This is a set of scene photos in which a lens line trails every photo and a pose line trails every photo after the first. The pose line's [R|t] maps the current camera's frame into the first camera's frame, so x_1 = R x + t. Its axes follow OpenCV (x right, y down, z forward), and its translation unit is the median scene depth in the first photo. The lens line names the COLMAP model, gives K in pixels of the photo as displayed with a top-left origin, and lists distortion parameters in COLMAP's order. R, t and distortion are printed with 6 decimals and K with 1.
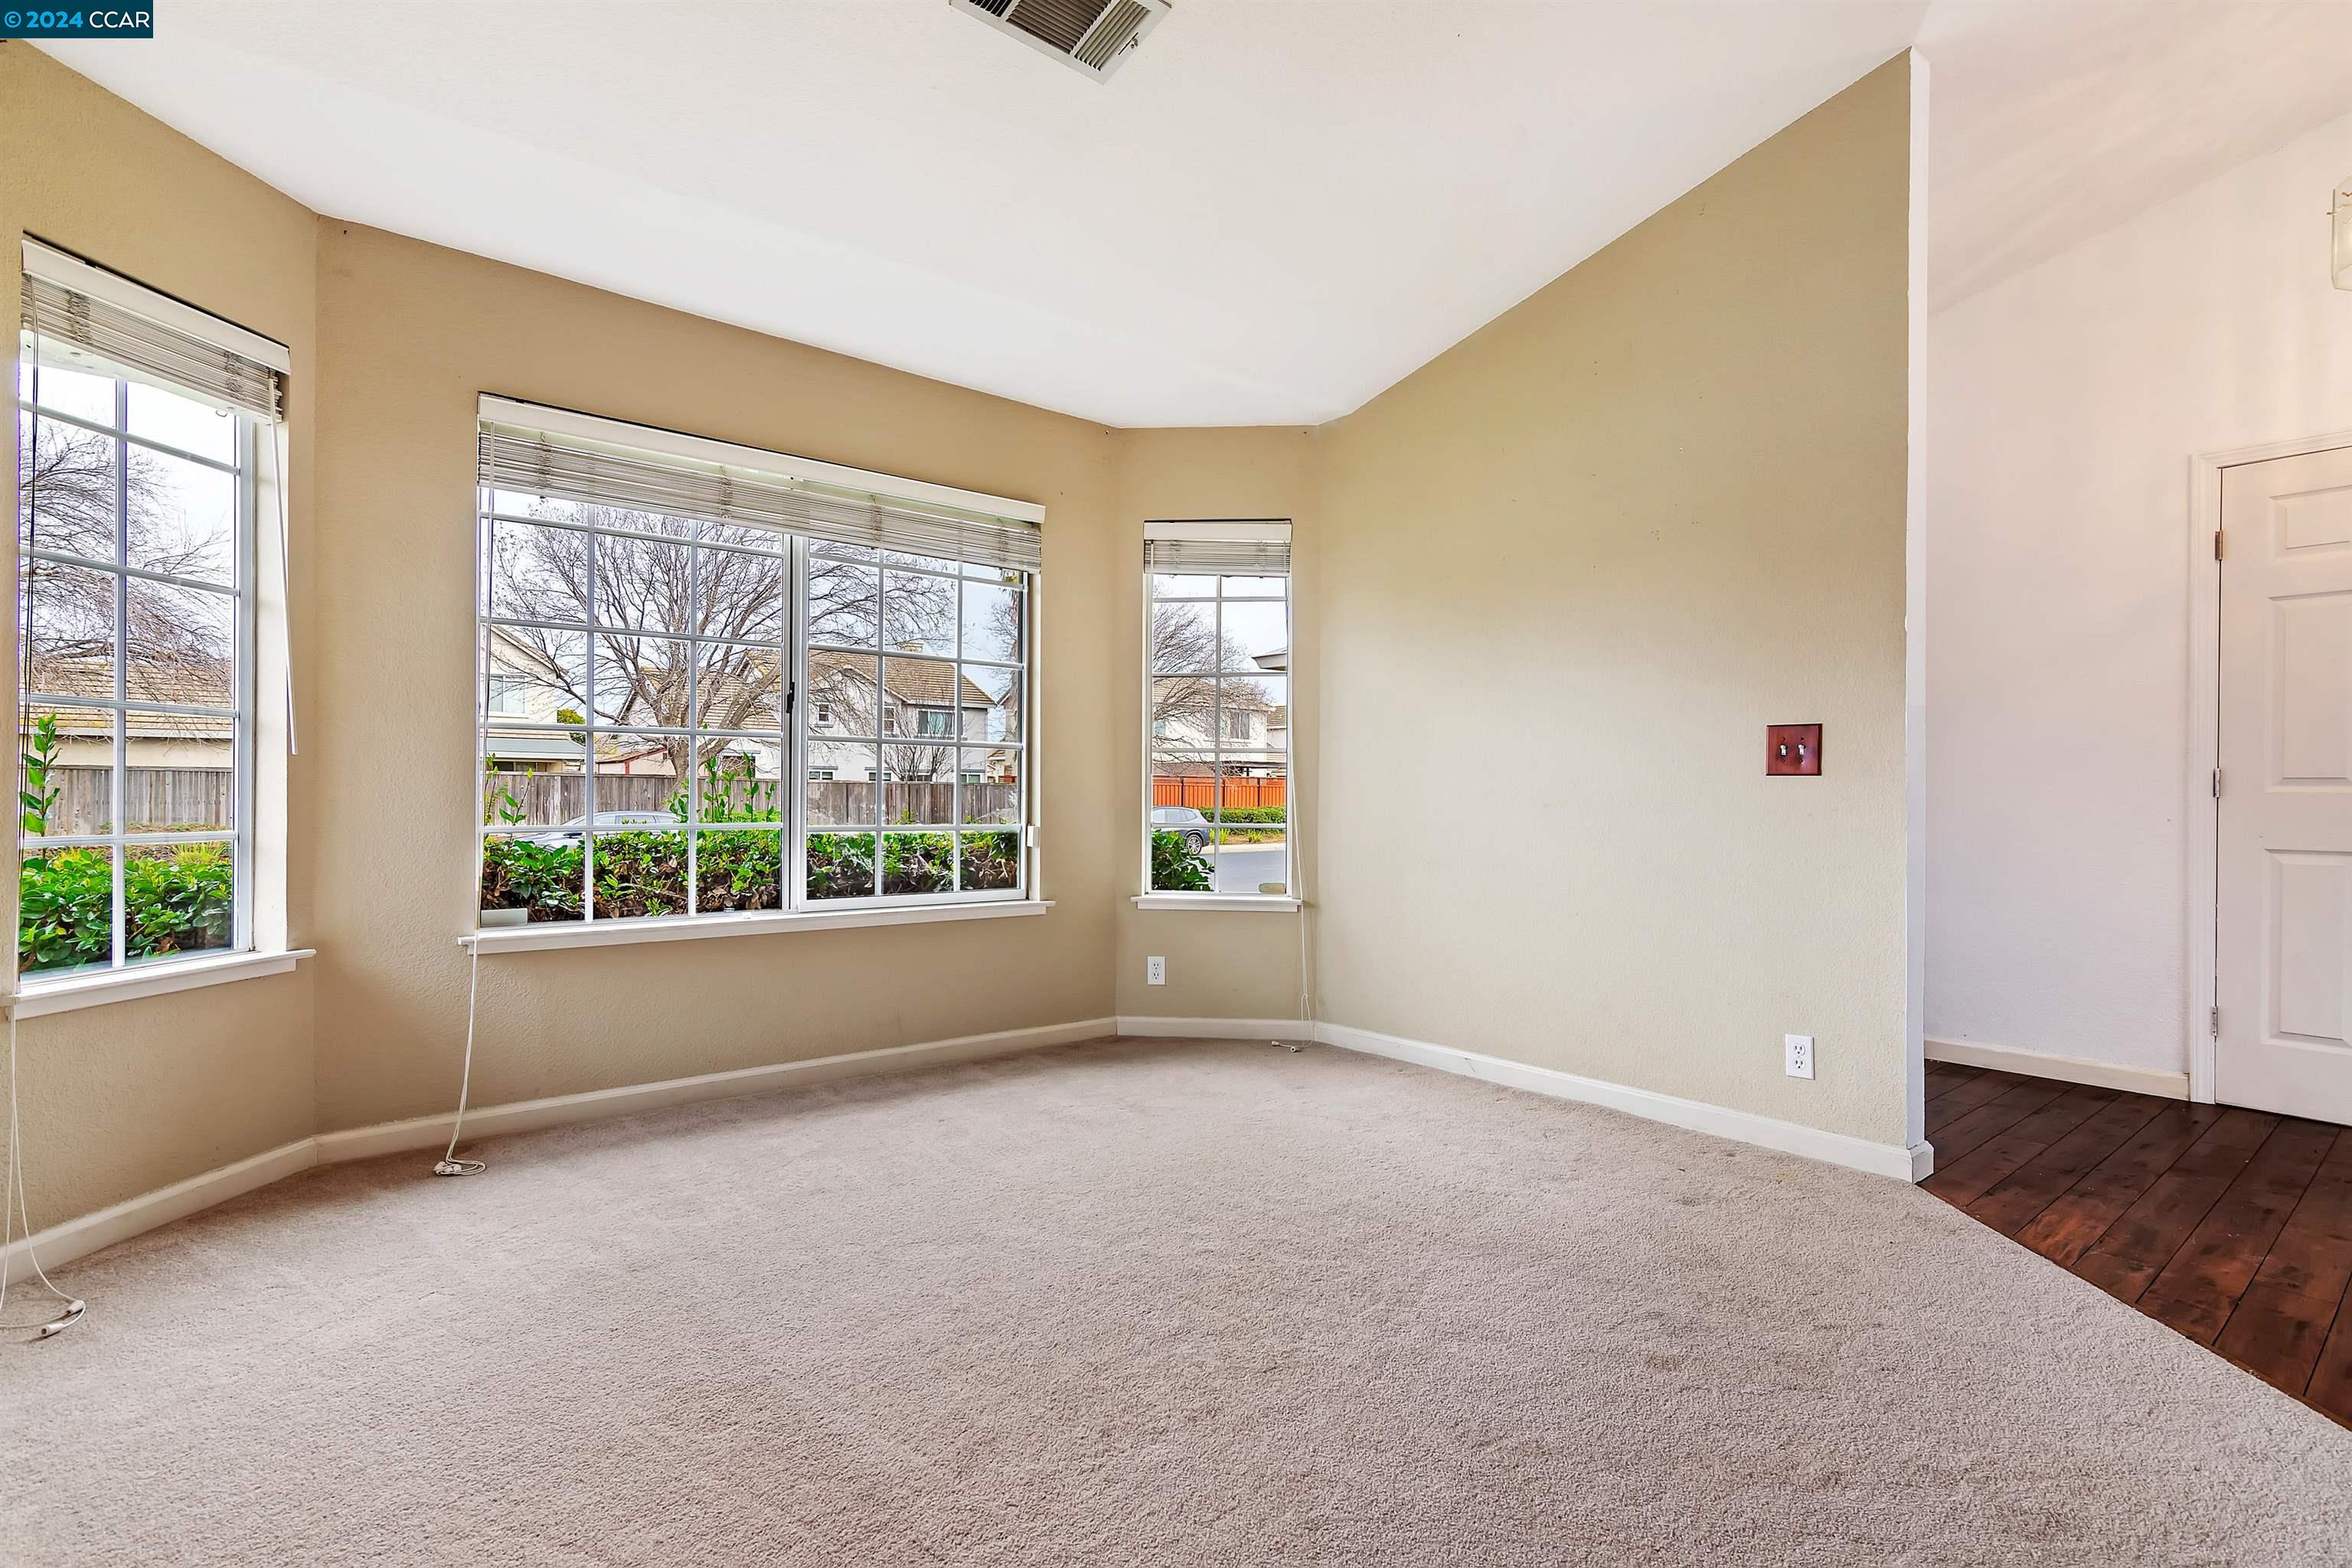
lens RADIAL K [[1149.1, 0, 1169.6], [0, 1149.1, 799.8], [0, 0, 1]] dist [0.001126, 0.000418]
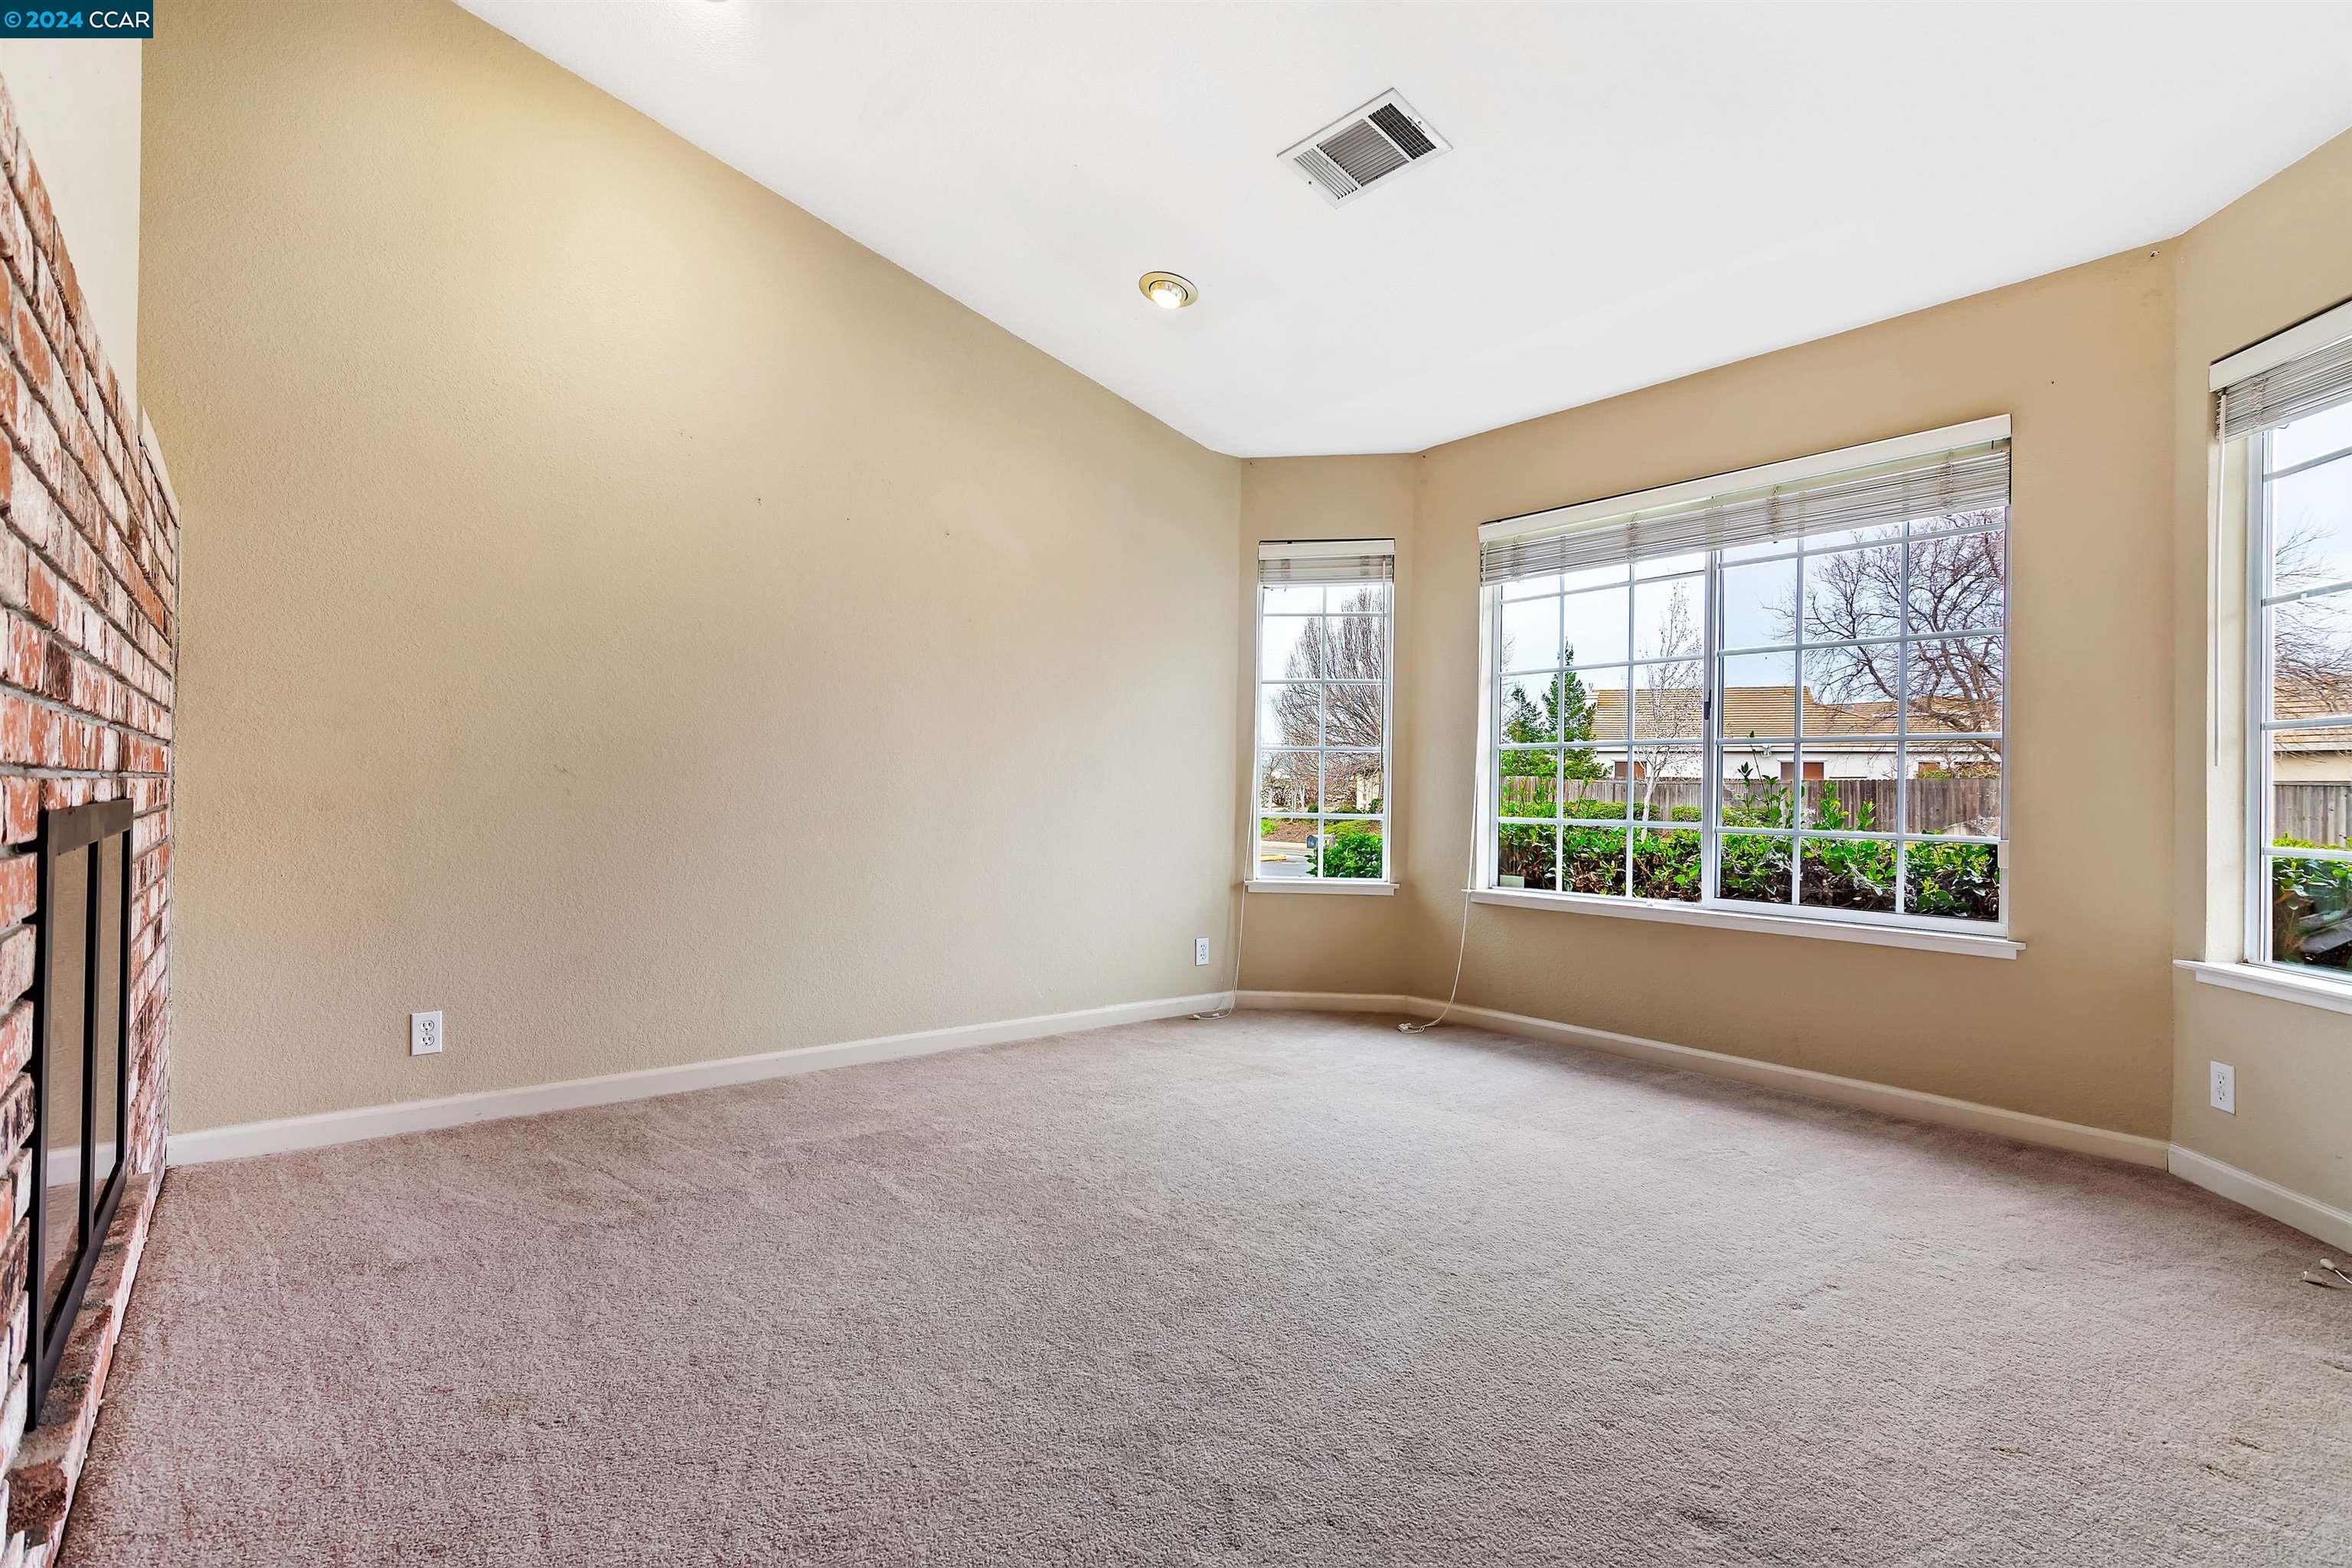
lens RADIAL K [[1149.1, 0, 1173.0], [0, 1149.1, 782.9], [0, 0, 1]] dist [0.001126, 0.000418]
pose [[-0.042485, -0.013092, -0.999011, 0.729076], [-0.017469, 0.999771, -0.012359, 0.004937], [0.998944, 0.016927, -0.042704, 0.541540]]
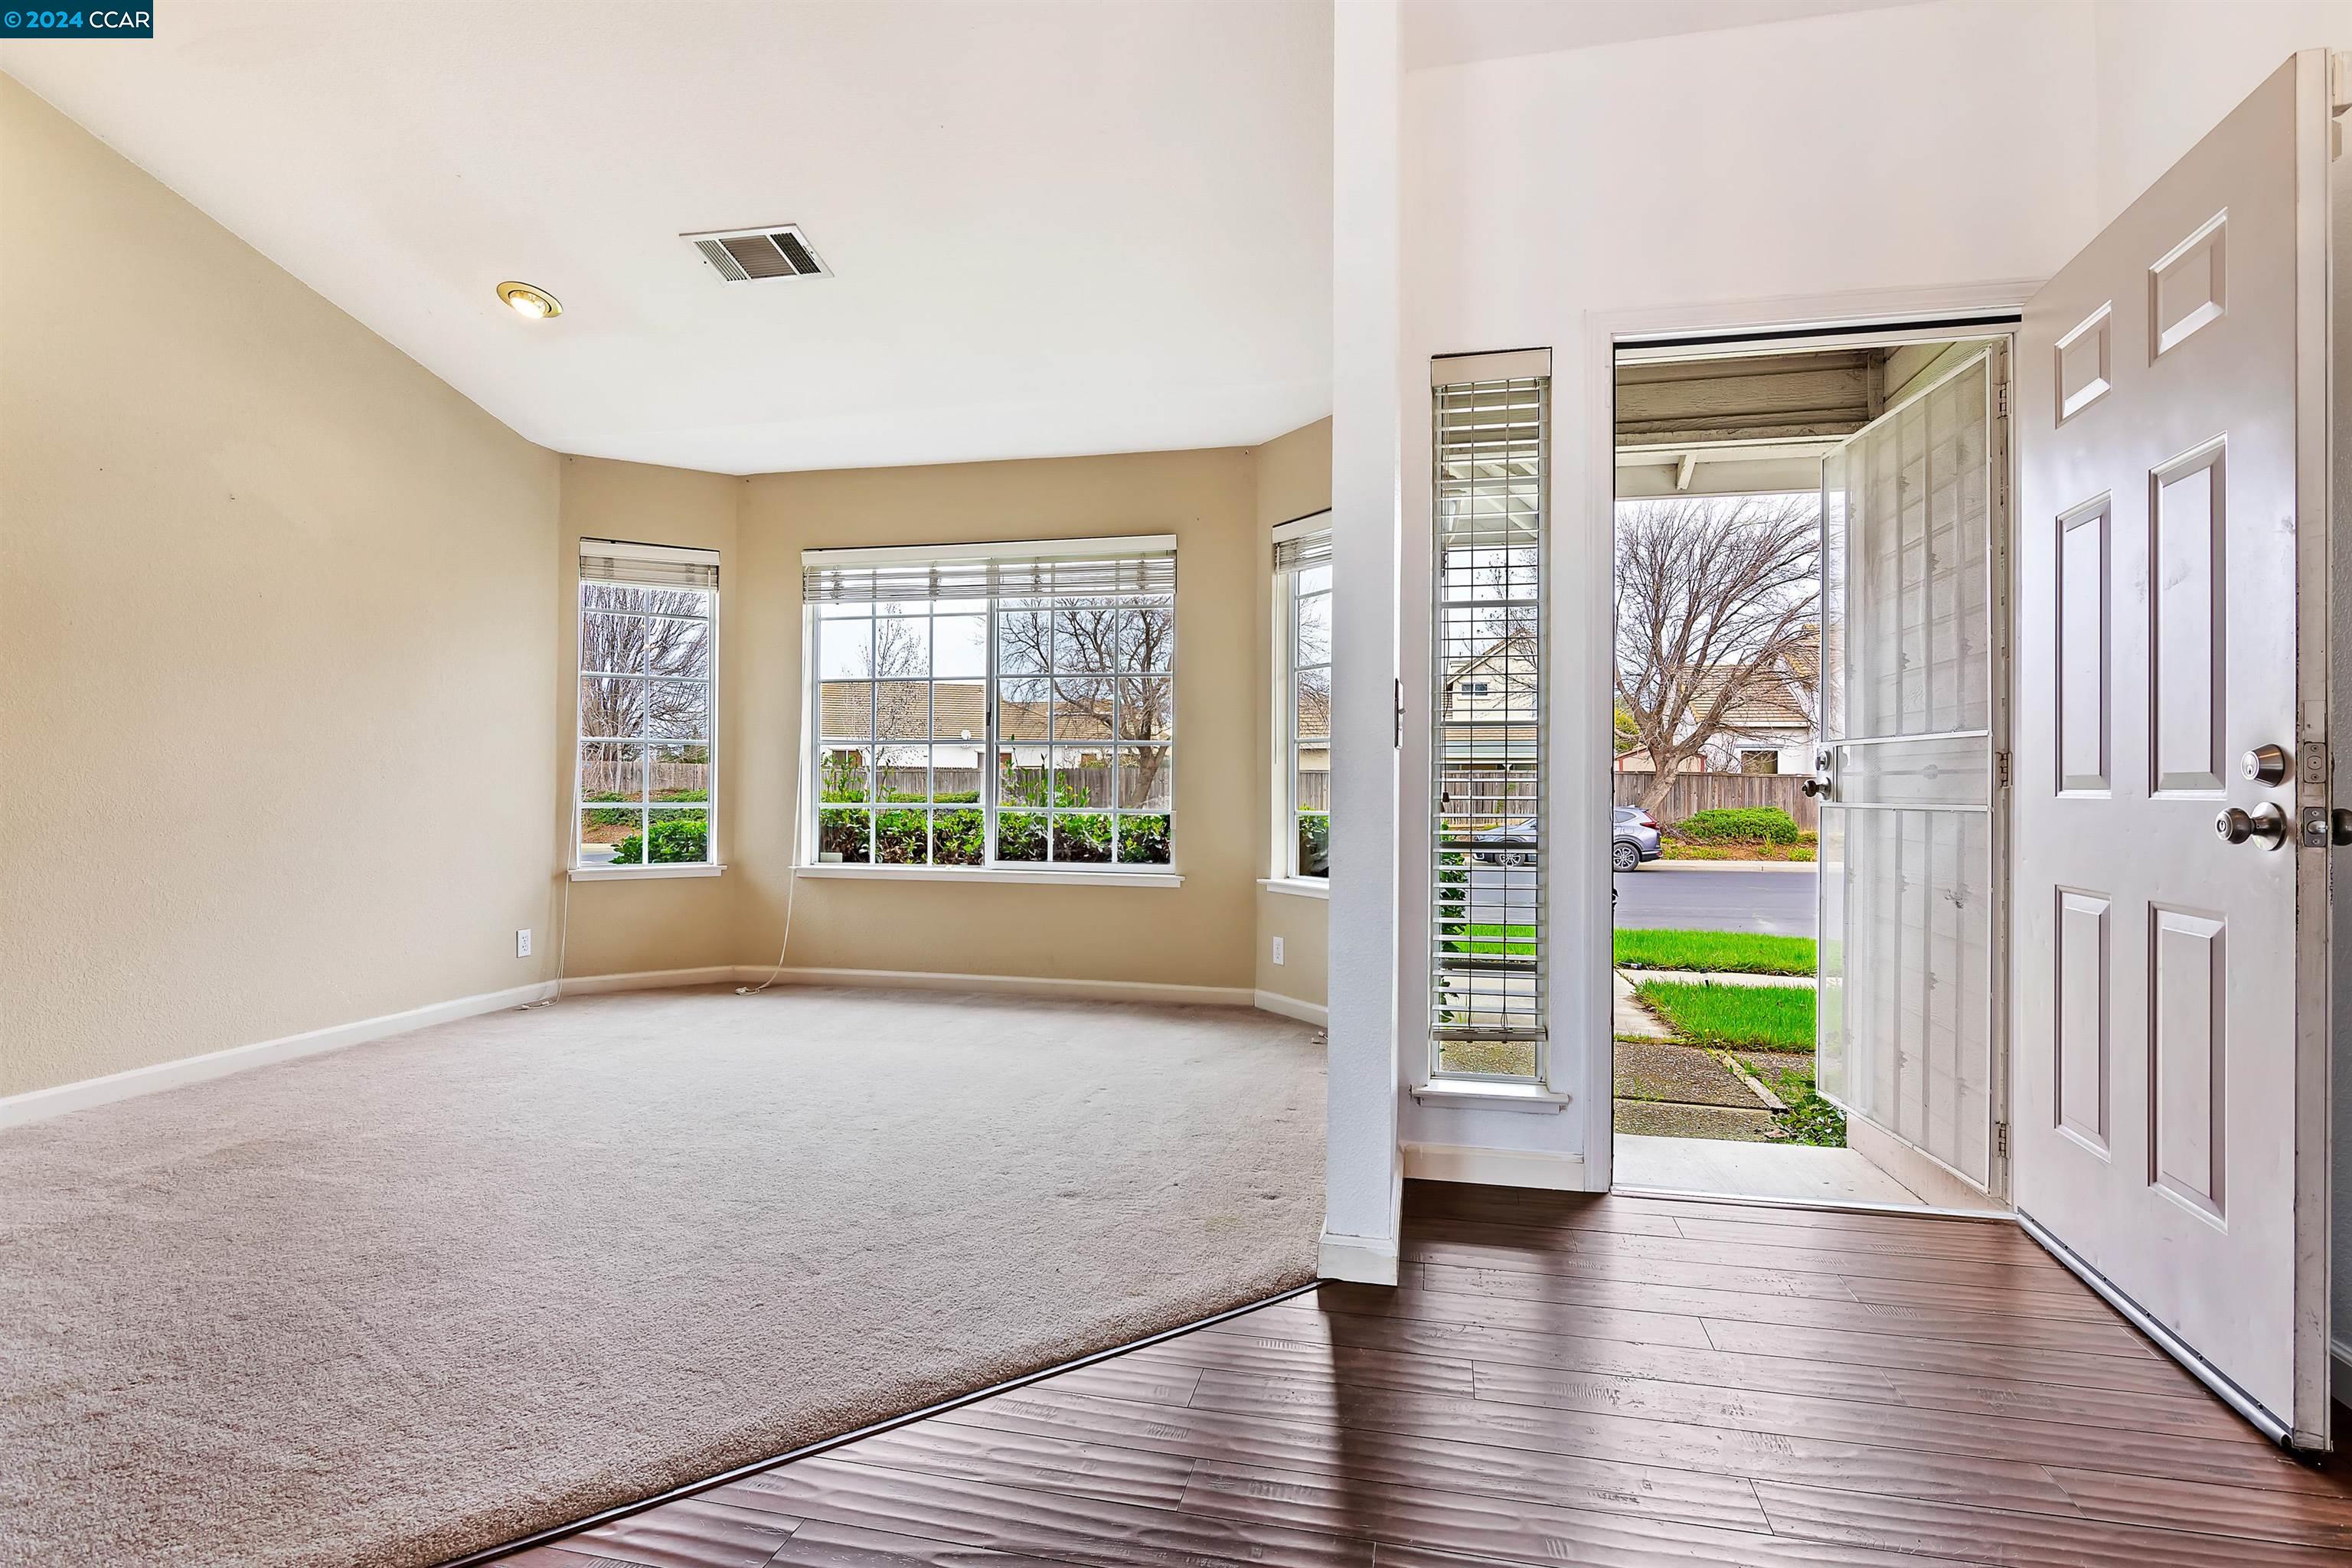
lens RADIAL K [[1149.1, 0, 1198.3], [0, 1149.1, 782.1], [0, 0, 1]] dist [0.001126, 0.000418]
pose [[0.594004, -0.005567, -0.804443, 0.920167], [-0.005114, 0.999930, -0.010695, 0.006940], [0.804446, 0.010467, 0.593934, 0.367860]]
